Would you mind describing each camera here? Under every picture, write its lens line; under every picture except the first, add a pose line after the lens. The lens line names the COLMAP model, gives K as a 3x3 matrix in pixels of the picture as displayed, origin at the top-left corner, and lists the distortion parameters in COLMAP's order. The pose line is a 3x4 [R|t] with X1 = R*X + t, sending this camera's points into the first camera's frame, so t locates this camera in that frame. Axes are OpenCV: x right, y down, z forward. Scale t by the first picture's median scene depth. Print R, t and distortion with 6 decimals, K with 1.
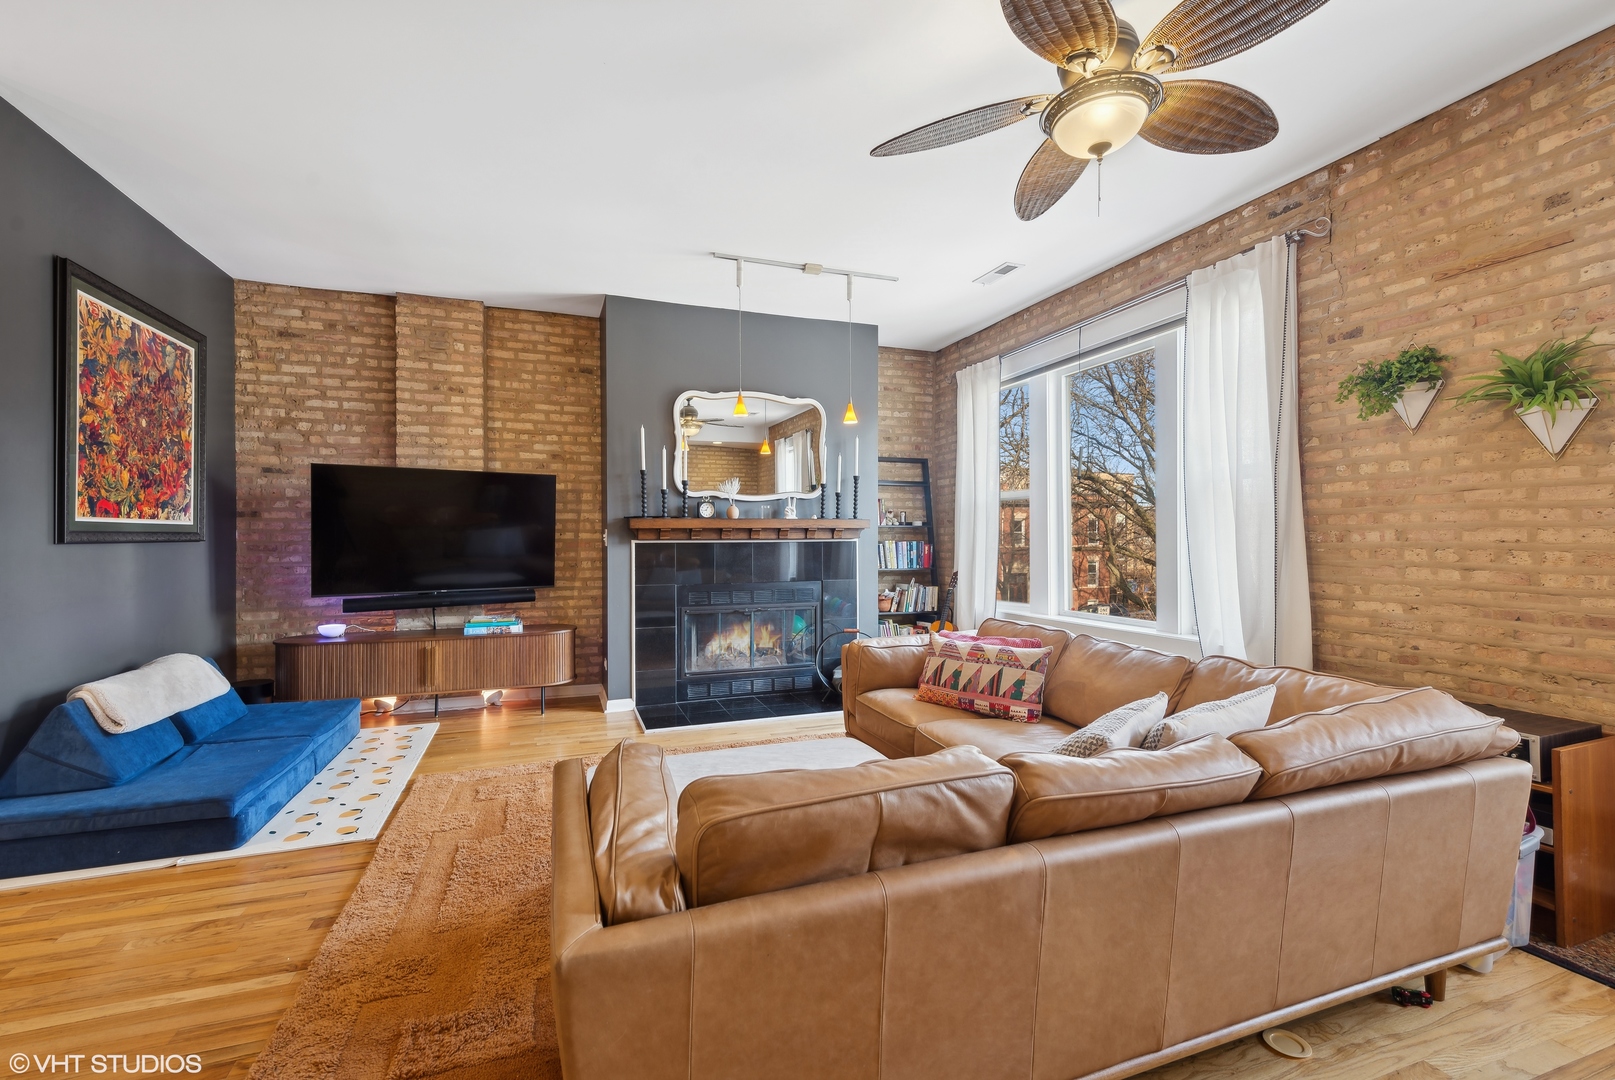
lens RADIAL K [[681.9, 0, 787.9], [0, 681.9, 536.0], [0, 0, 1]] dist [0.001759, -0.000198]
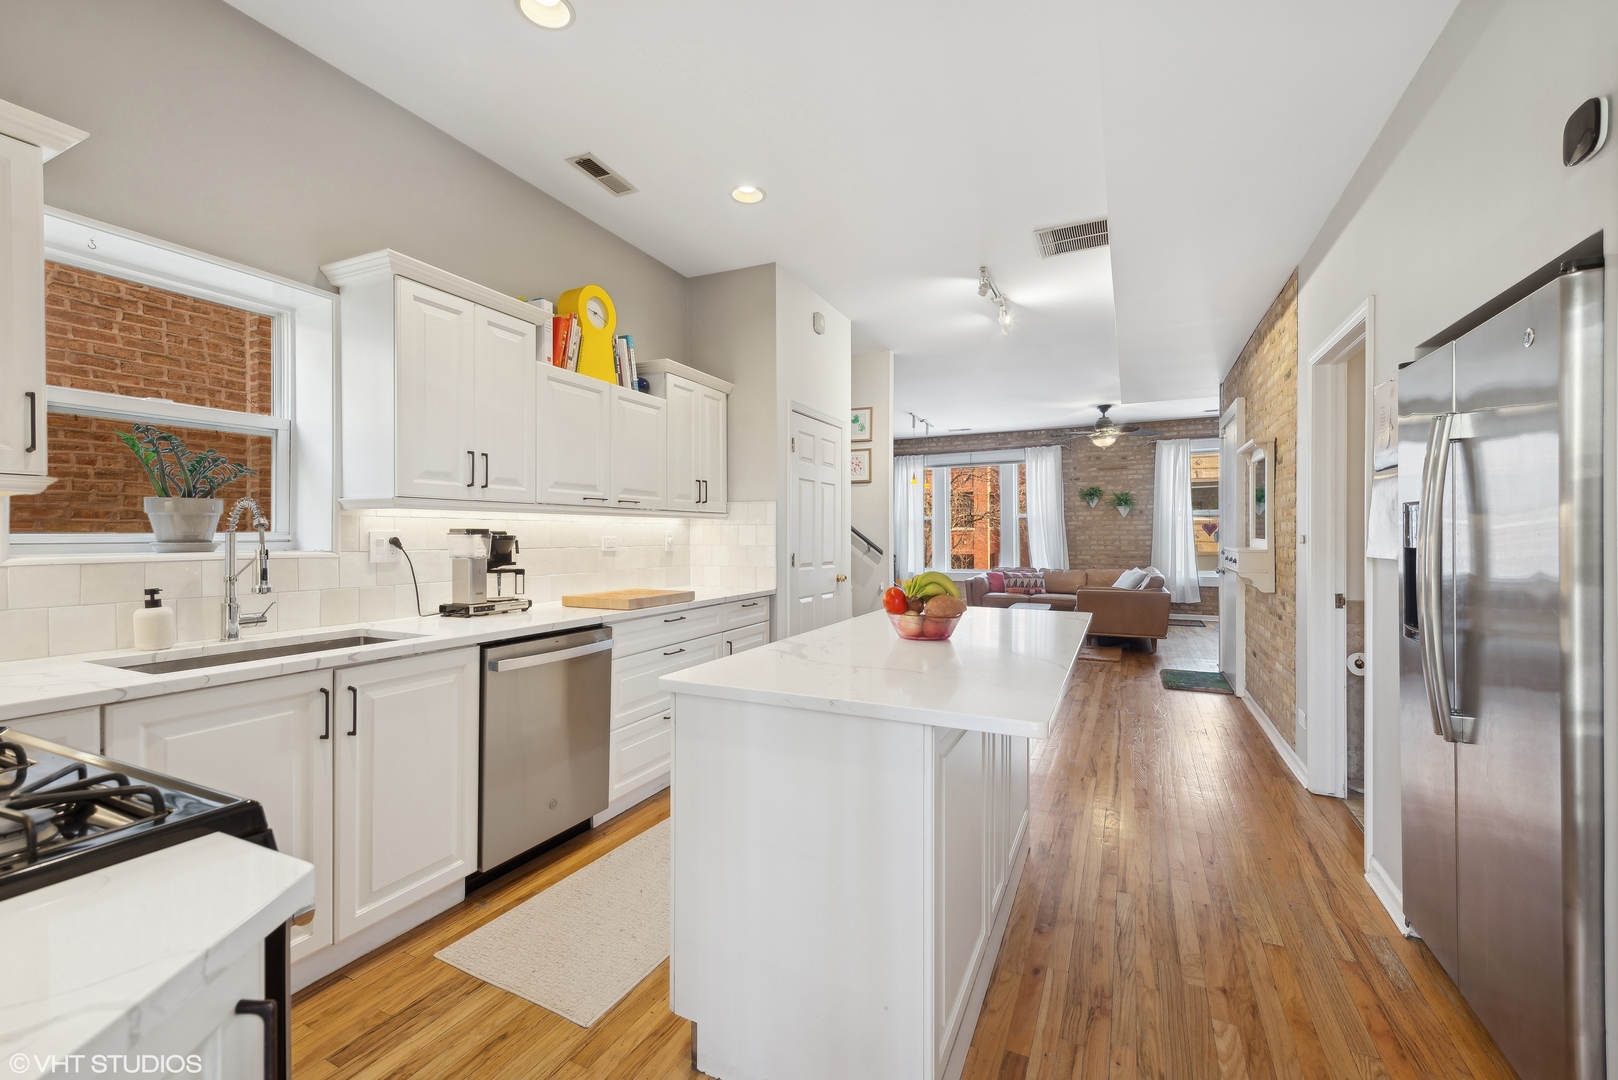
lens RADIAL K [[703.9, 0, 755.8], [0, 703.9, 533.8], [0, 0, 1]] dist [0.001501, -0.000086]
pose [[0.716975, 0.004651, 0.697083, -2.962286], [-0.001563, 0.999986, -0.005064, 0.003302], [-0.697097, 0.002542, 0.716972, -0.447385]]
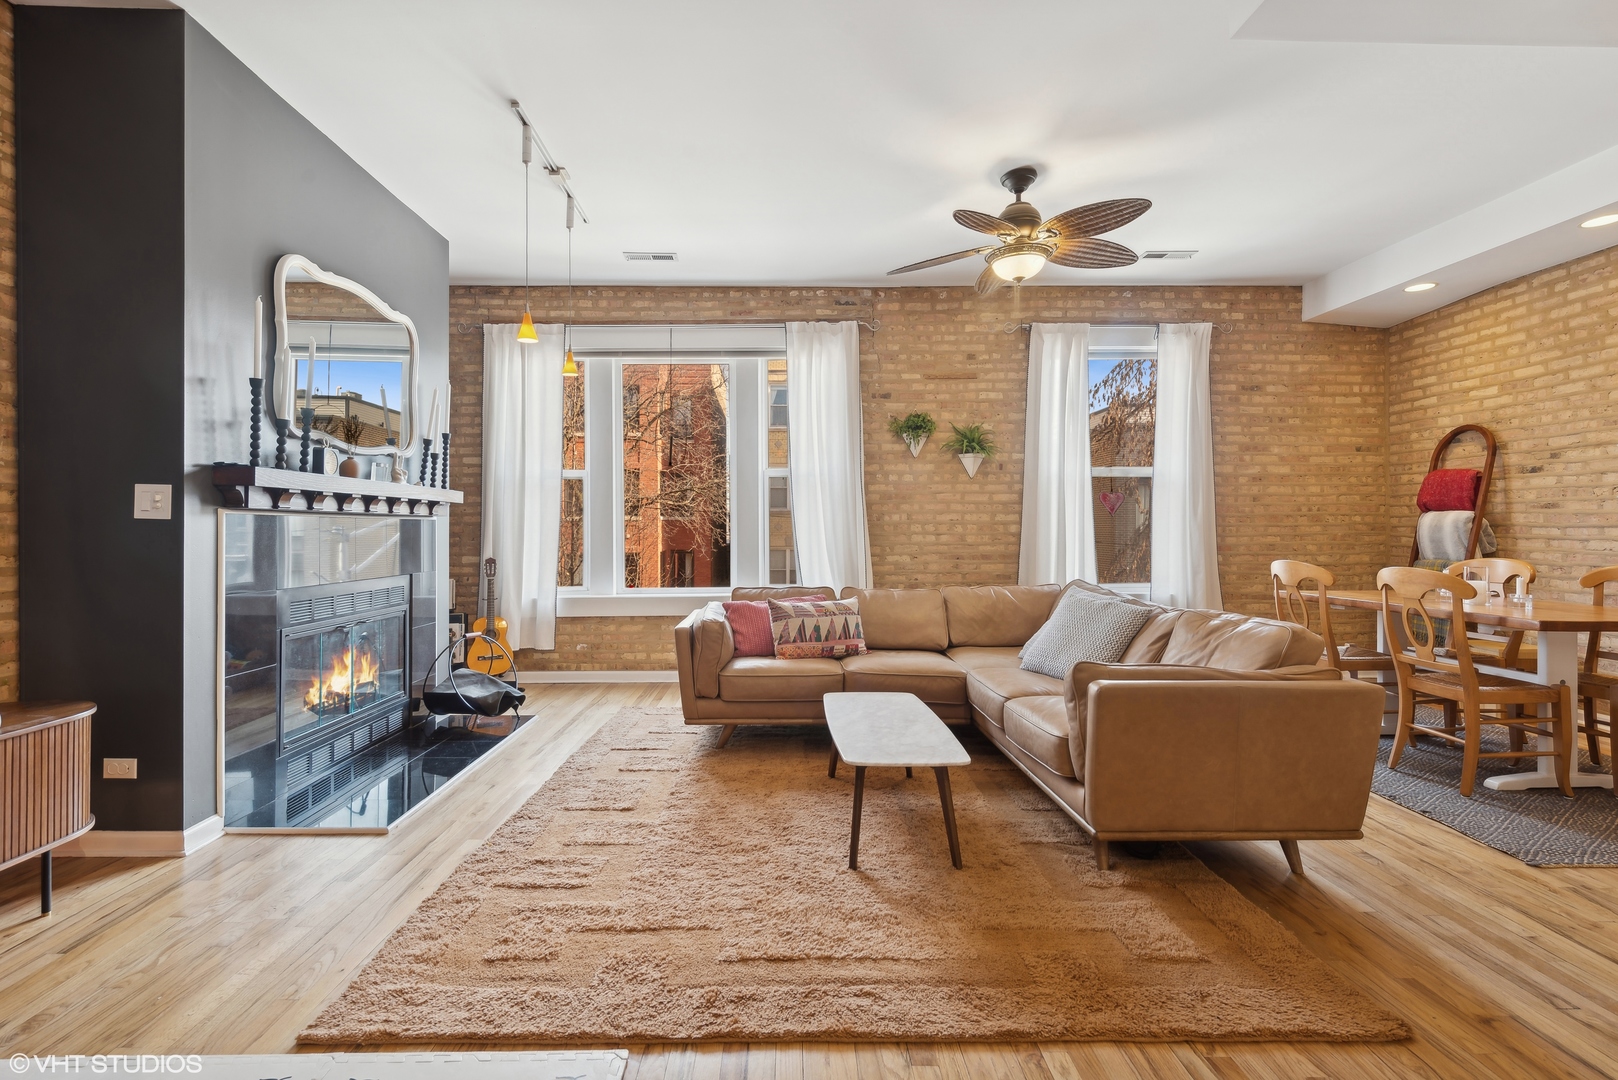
lens RADIAL K [[779.4, 0, 776.7], [0, 779.4, 537.1], [0, 0, 1]] dist [0.002368, 0.000453]
pose [[0.307816, -0.003963, 0.951438, -1.112036], [0.000595, 0.999992, 0.003973, 0.042668], [-0.951446, -0.000657, 0.307816, 0.694818]]
